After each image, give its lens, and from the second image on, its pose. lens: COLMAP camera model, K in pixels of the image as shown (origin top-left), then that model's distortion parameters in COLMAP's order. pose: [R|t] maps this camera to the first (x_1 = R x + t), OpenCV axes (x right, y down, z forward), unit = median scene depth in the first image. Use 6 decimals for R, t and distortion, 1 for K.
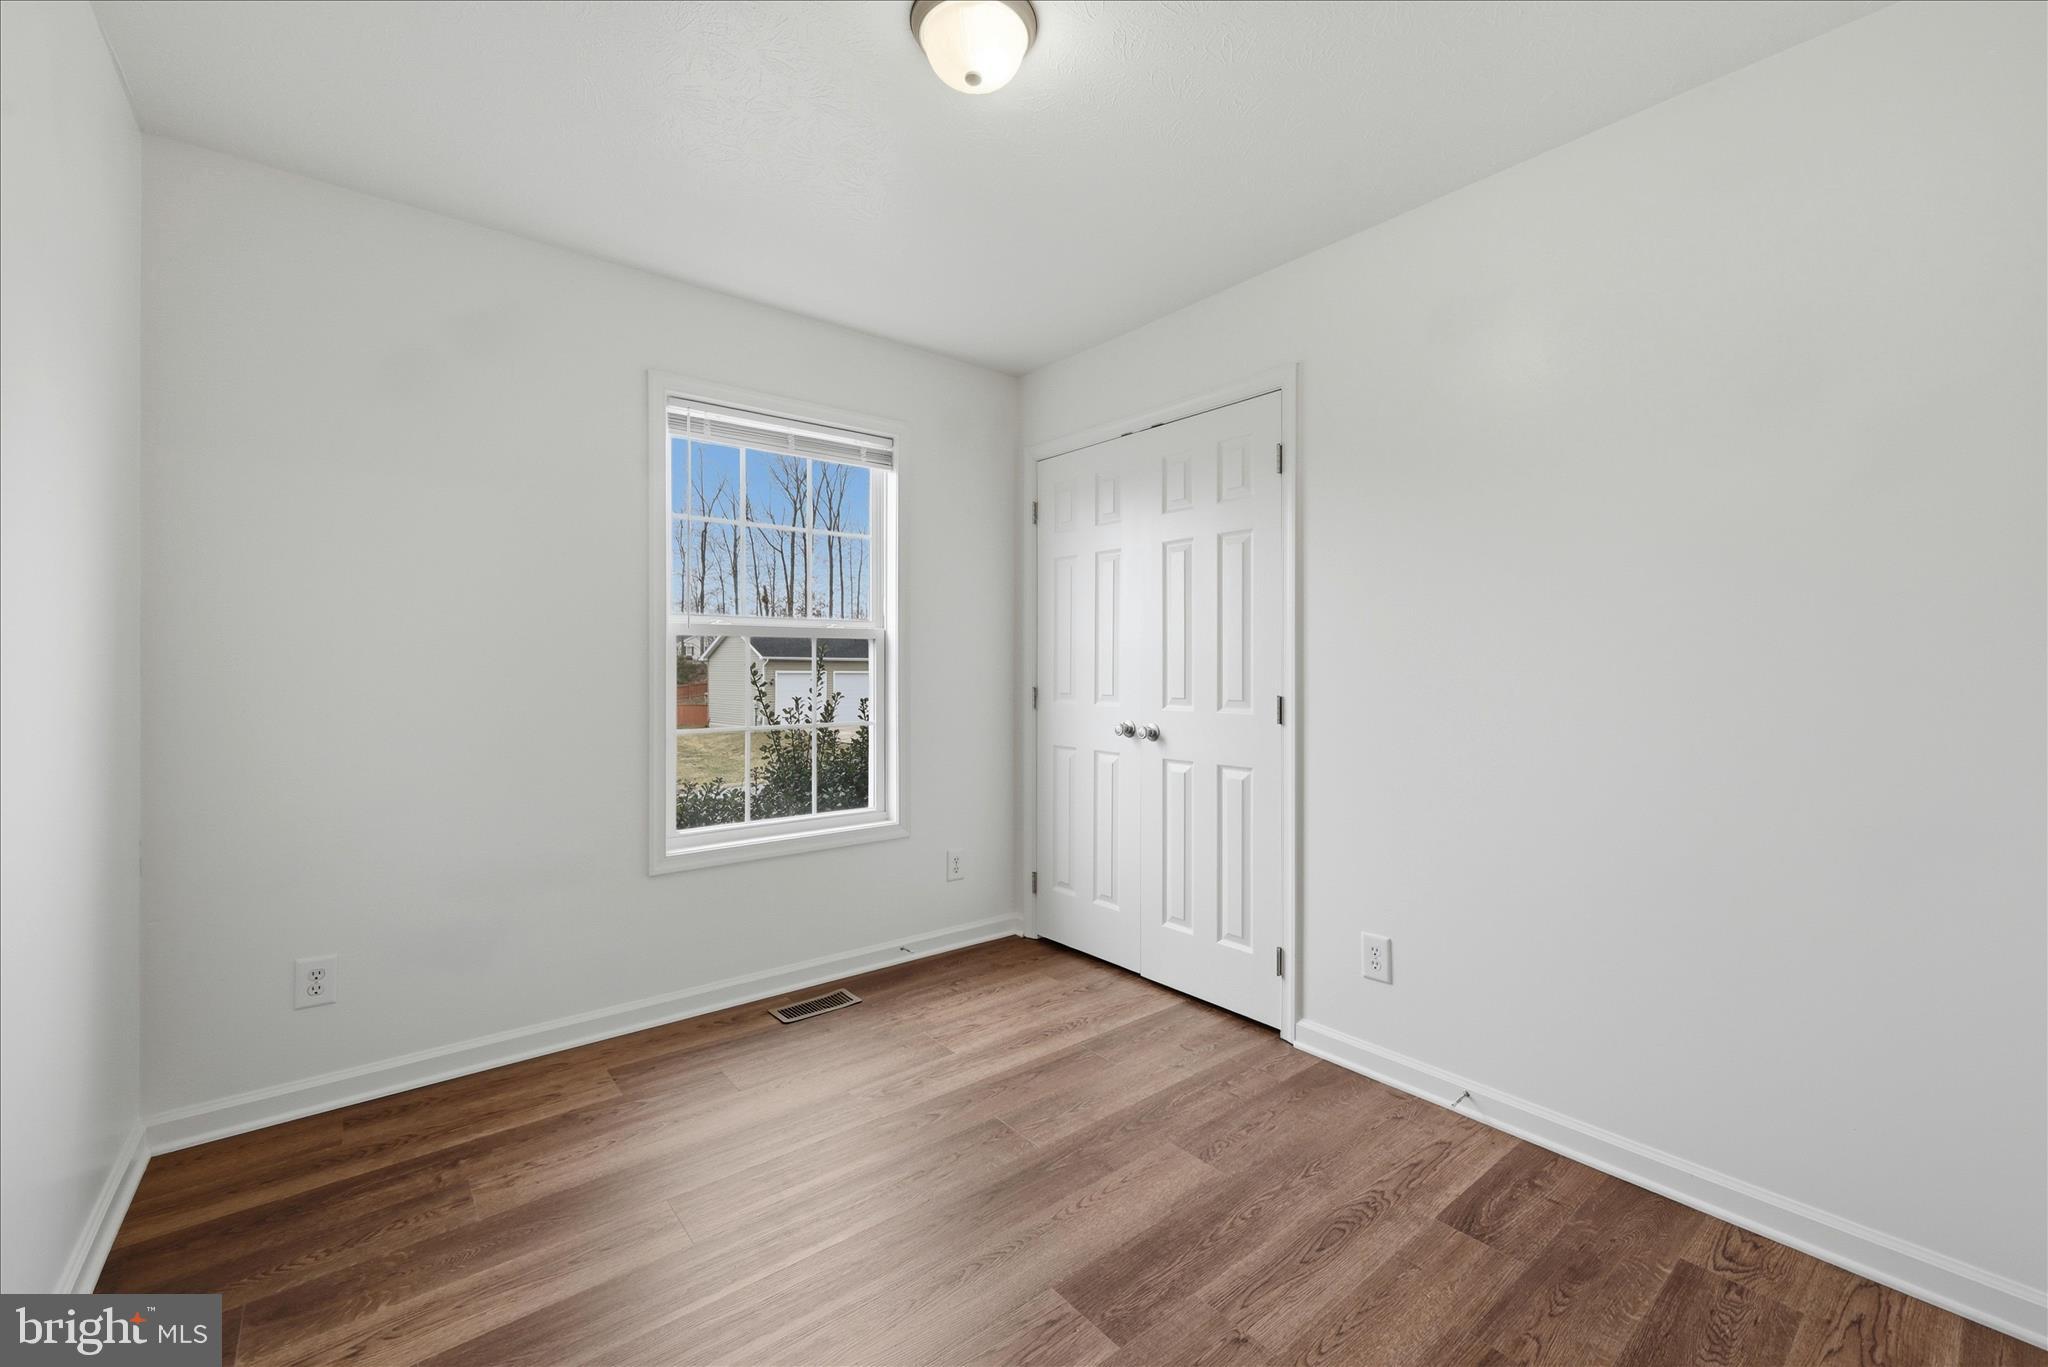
lens RADIAL K [[833.6, 0, 1023.8], [0, 833.6, 689.7], [0, 0, 1]] dist [-0.002264, 0.000447]
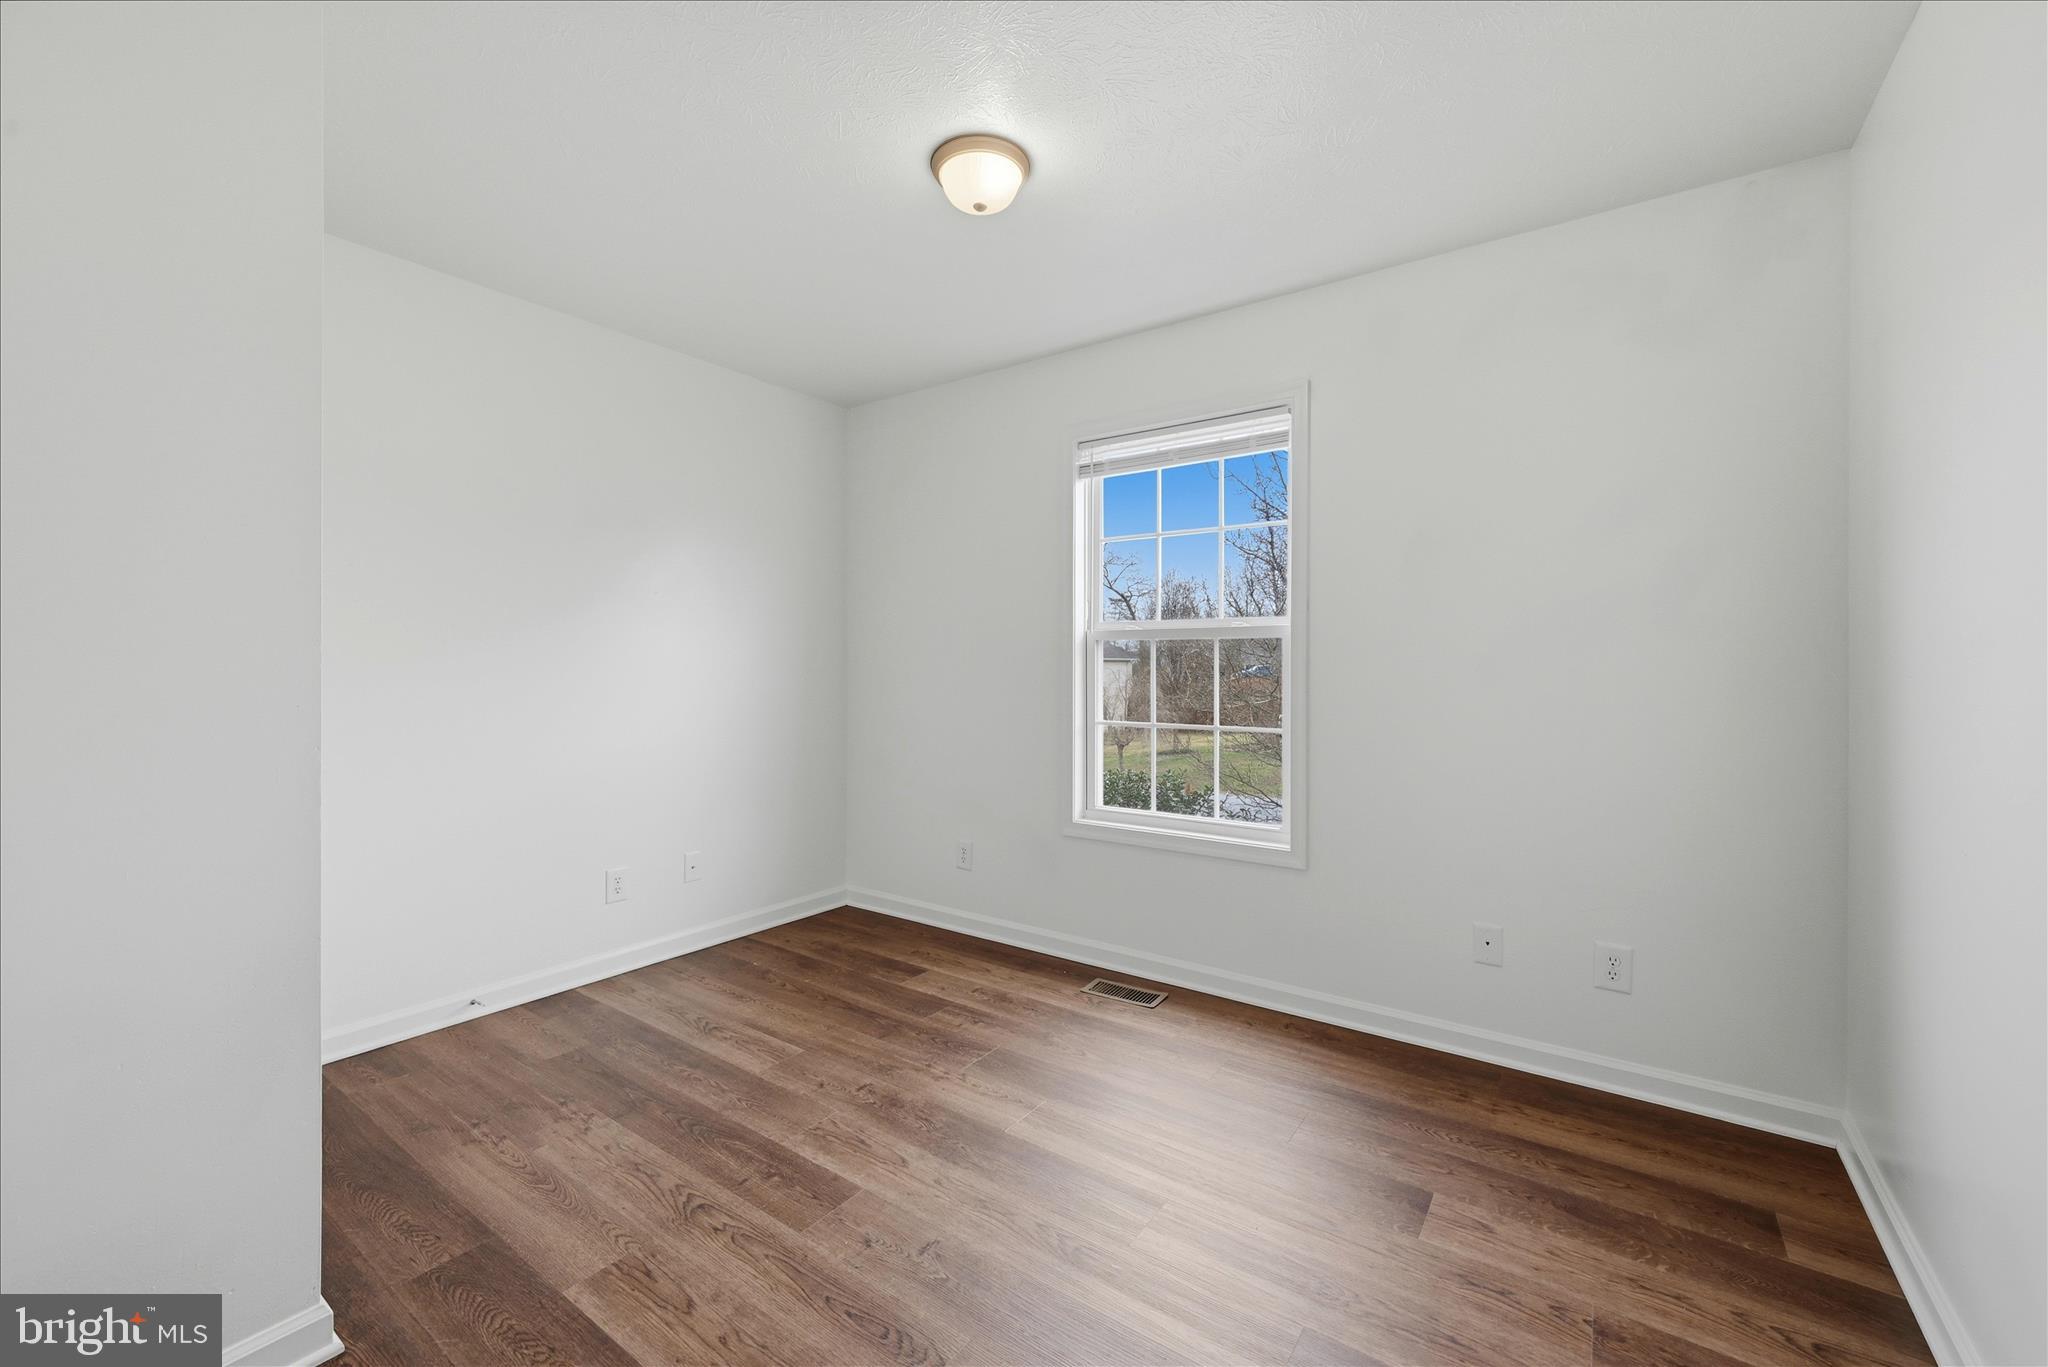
lens RADIAL K [[833.6, 0, 1019.2], [0, 833.6, 669.0], [0, 0, 1]] dist [-0.002264, 0.000447]
pose [[0.271102, 0.006171, -0.962531, 0.690220], [-0.033257, 0.999442, -0.002959, -0.015492], [0.961976, 0.032813, 0.271156, 0.568870]]
